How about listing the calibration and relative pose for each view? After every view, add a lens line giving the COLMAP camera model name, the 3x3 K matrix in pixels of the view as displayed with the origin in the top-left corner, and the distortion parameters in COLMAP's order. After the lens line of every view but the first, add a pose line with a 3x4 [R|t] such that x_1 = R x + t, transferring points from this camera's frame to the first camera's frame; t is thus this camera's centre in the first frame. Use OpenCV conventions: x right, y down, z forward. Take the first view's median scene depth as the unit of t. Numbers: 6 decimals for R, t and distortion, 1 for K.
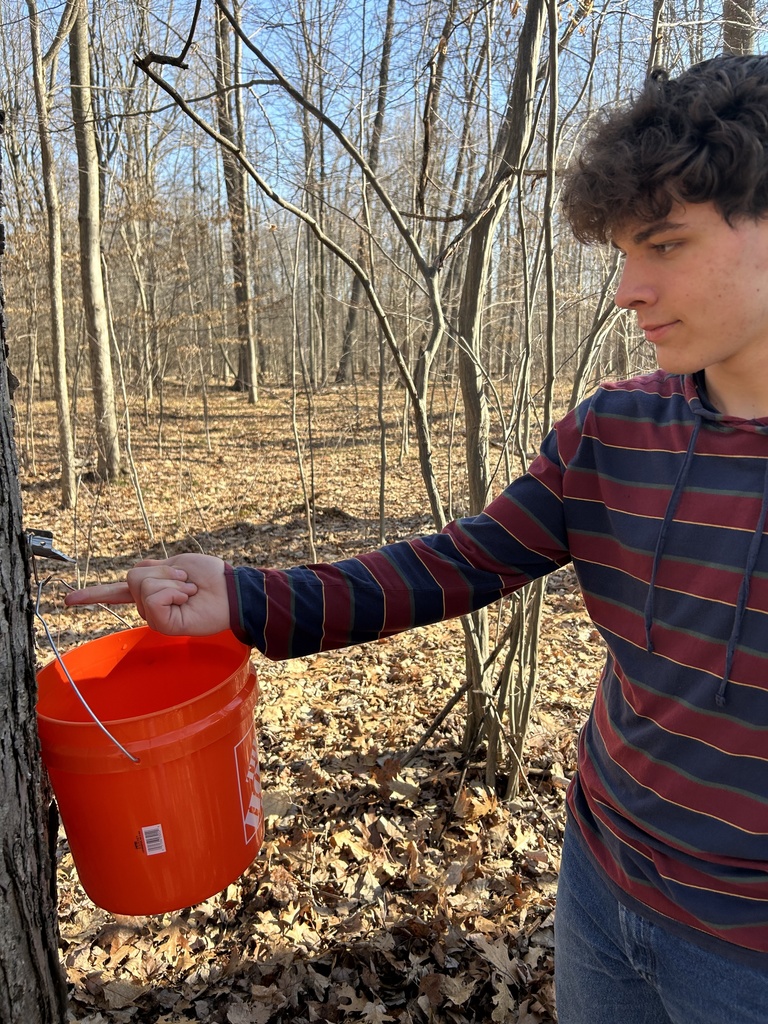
lens RADIAL K [[770.0, 0, 379.8], [0, 770.0, 504.3], [0, 0, 1]] dist [0.000332, -0.011527]
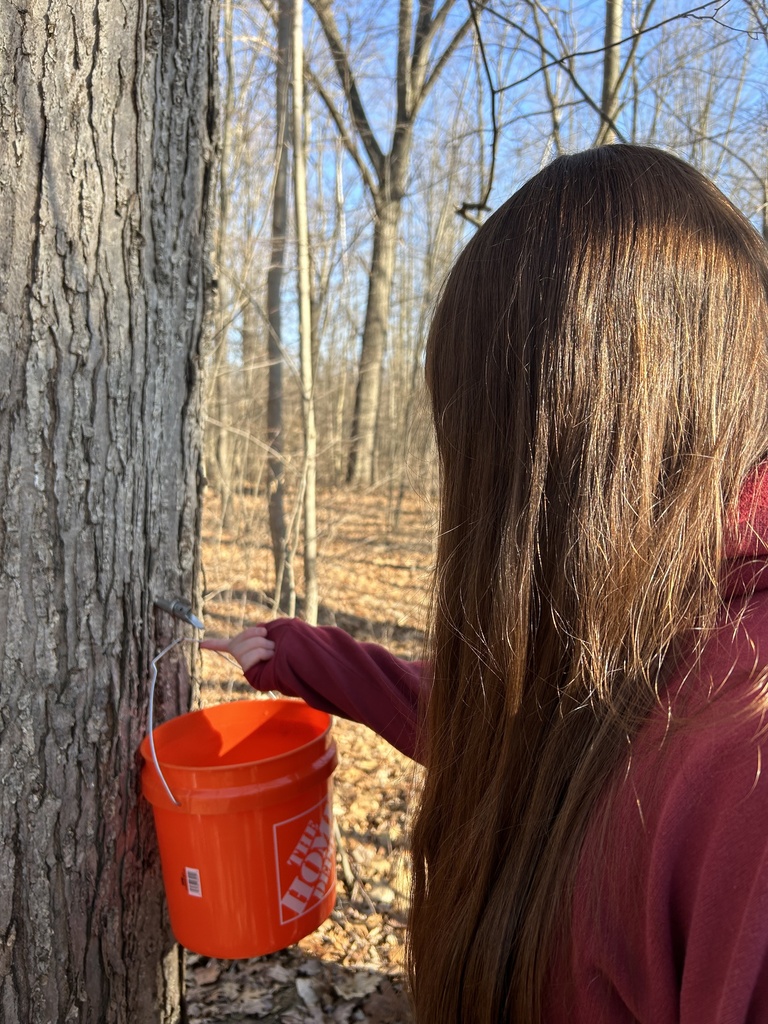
lens RADIAL K [[770.0, 0, 375.6], [0, 770.0, 512.3], [0, 0, 1]] dist [0.000332, -0.011527]
pose [[0.795260, 0.083842, -0.600443, 0.145743], [-0.157684, 0.984911, -0.071320, -0.017331], [0.585403, 0.151399, 0.796481, 0.042273]]
